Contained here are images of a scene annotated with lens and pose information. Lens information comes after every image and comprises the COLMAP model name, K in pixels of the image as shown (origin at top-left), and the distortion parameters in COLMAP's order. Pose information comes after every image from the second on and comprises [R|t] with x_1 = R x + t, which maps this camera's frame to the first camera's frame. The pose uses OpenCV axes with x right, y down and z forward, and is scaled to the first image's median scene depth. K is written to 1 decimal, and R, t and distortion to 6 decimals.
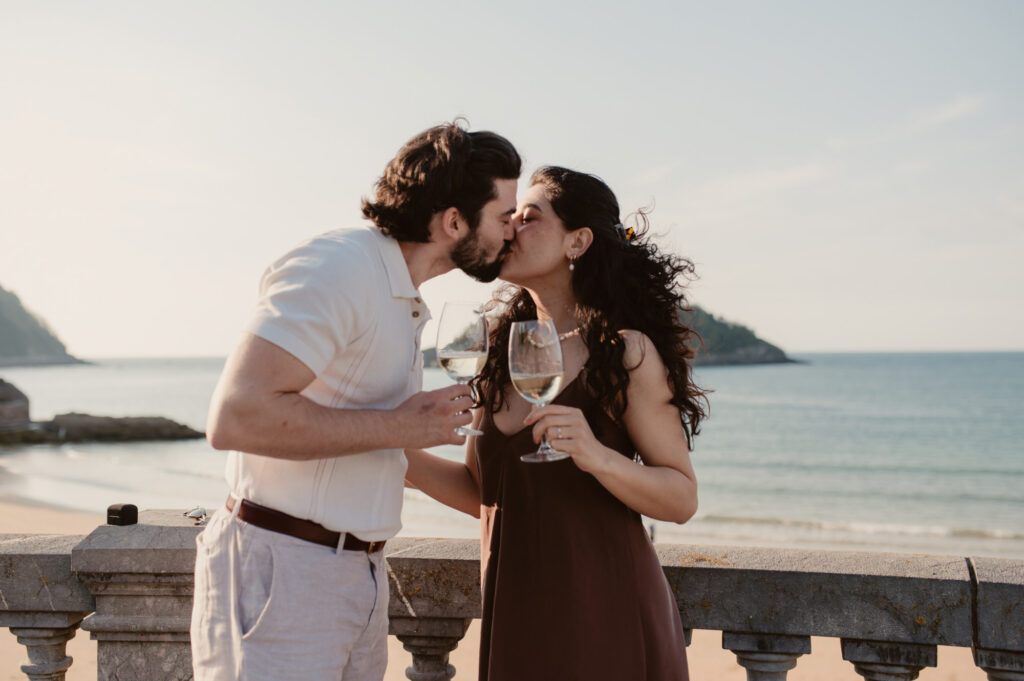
lens RADIAL K [[1006.7, 0, 509.2], [0, 1006.7, 338.2], [0, 0, 1]] dist [-0.067138, 0.095141]
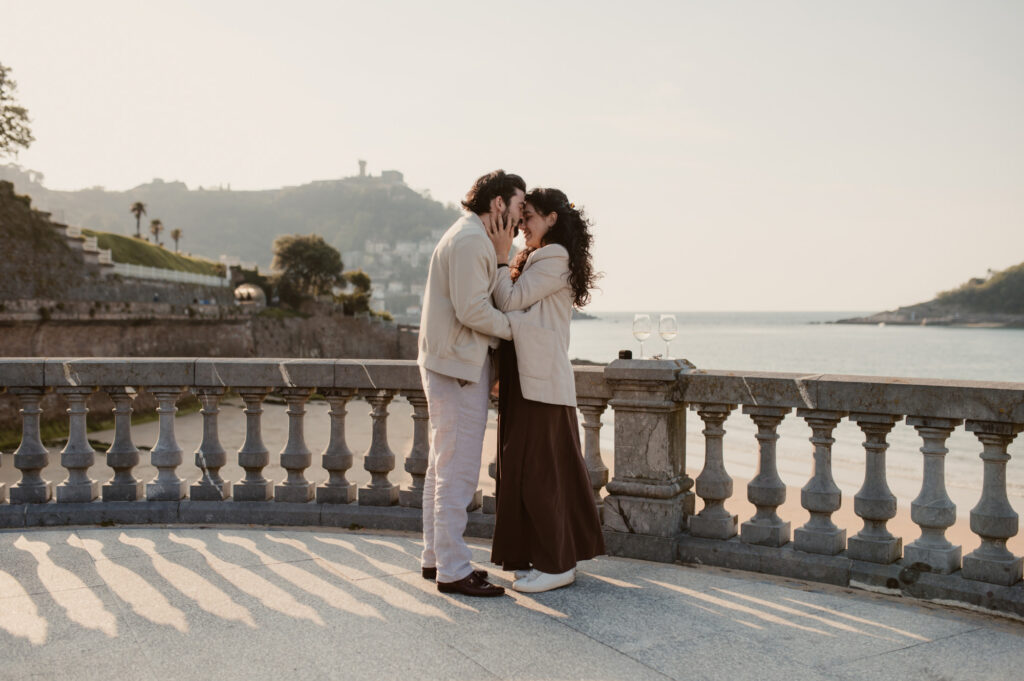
lens RADIAL K [[979.7, 0, 510.8], [0, 979.7, 337.3], [0, 0, 1]] dist [-0.066536, 0.099928]
pose [[0.887340, 0.016993, -0.460803, 0.391307], [0.003218, 0.999068, 0.043040, 0.046491], [0.461105, -0.039674, 0.886458, -1.053793]]
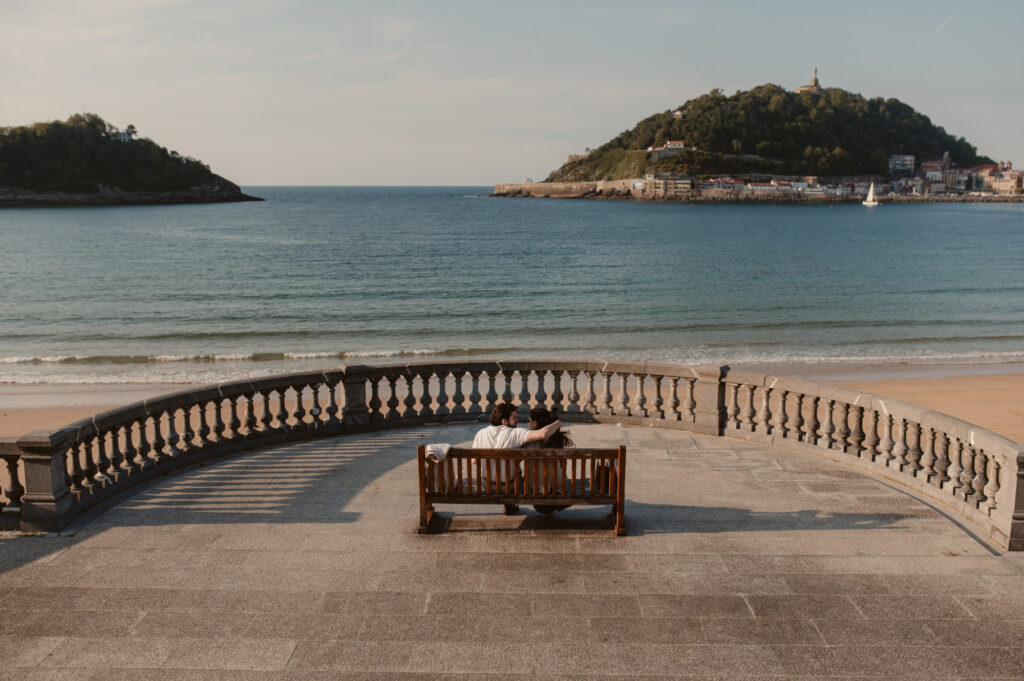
lens RADIAL K [[993.4, 0, 506.6], [0, 993.4, 340.4], [0, 0, 1]] dist [-0.025890, 0.006708]
pose [[0.859877, -0.074120, 0.505093, -2.750616], [-0.013025, 0.985897, 0.166848, -1.055281], [-0.510336, -0.150047, 0.846784, -4.894674]]
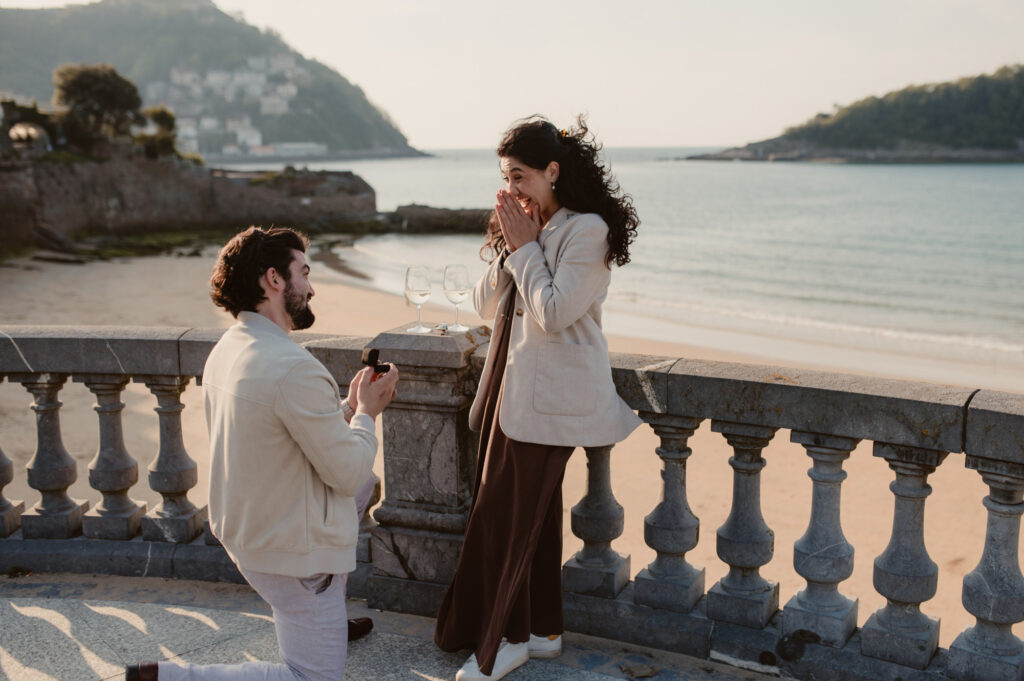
lens RADIAL K [[1040.3, 0, 546.2], [0, 1040.3, 325.8], [0, 0, 1]] dist [-0.065236, 0.091561]
pose [[0.958914, 0.047115, -0.279757, 0.273726], [0.006080, 0.982474, 0.186302, -0.116006], [0.283632, -0.180349, 0.941821, -0.415874]]
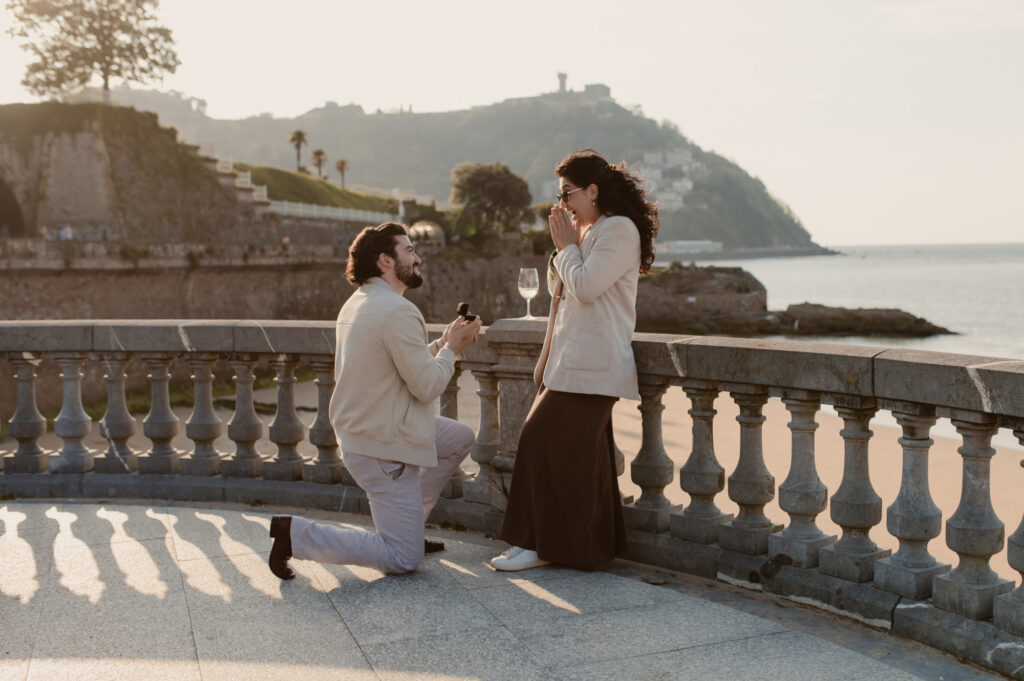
lens RADIAL K [[1144.3, 0, 609.0], [0, 1144.3, 337.1], [0, 0, 1]] dist [-0.065036, 0.097092]
pose [[0.828053, 0.034775, -0.559570, 1.052538], [0.021040, 0.995444, 0.092998, 0.017621], [0.560254, -0.088781, 0.823549, -0.754452]]
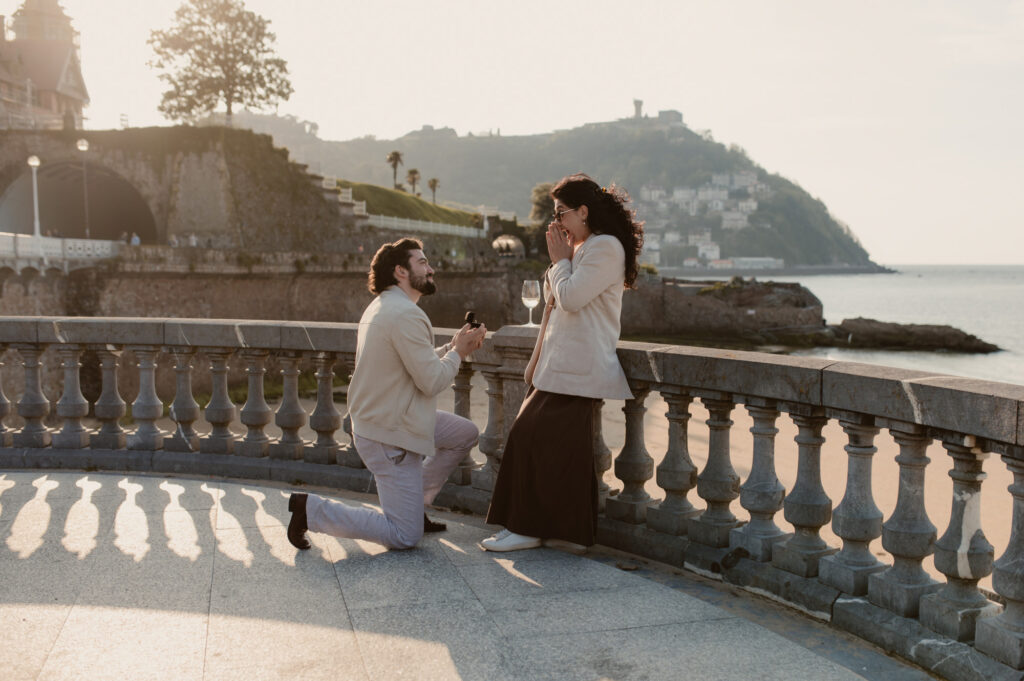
lens RADIAL K [[1053.0, 0, 555.9], [0, 1053.0, 357.6], [0, 0, 1]] dist [-0.064756, 0.093445]
pose [[0.758047, 0.064206, -0.649032, 1.199502], [0.005419, 0.994488, 0.104710, 0.016400], [0.652177, -0.082892, 0.753521, -0.683157]]
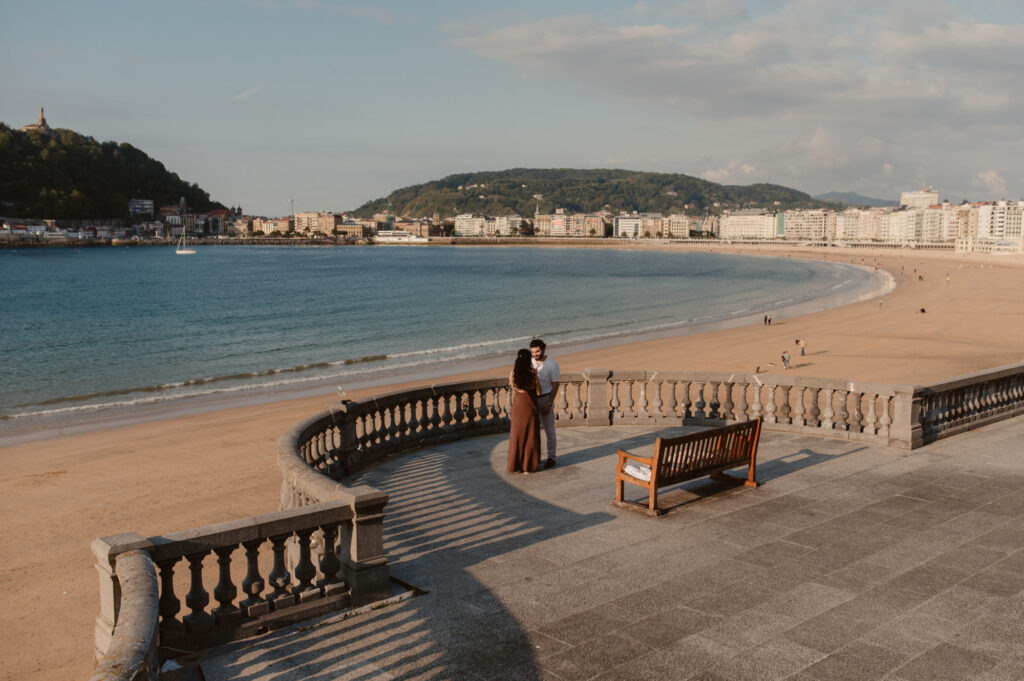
lens RADIAL K [[994.9, 0, 524.7], [0, 994.9, 340.6], [0, 0, 1]] dist [-0.037974, 0.027783]
pose [[0.259265, -0.099472, 0.960670, -5.991992], [-0.023045, 0.993762, 0.109118, -0.900037], [-0.965531, -0.050429, 0.255355, -1.607194]]
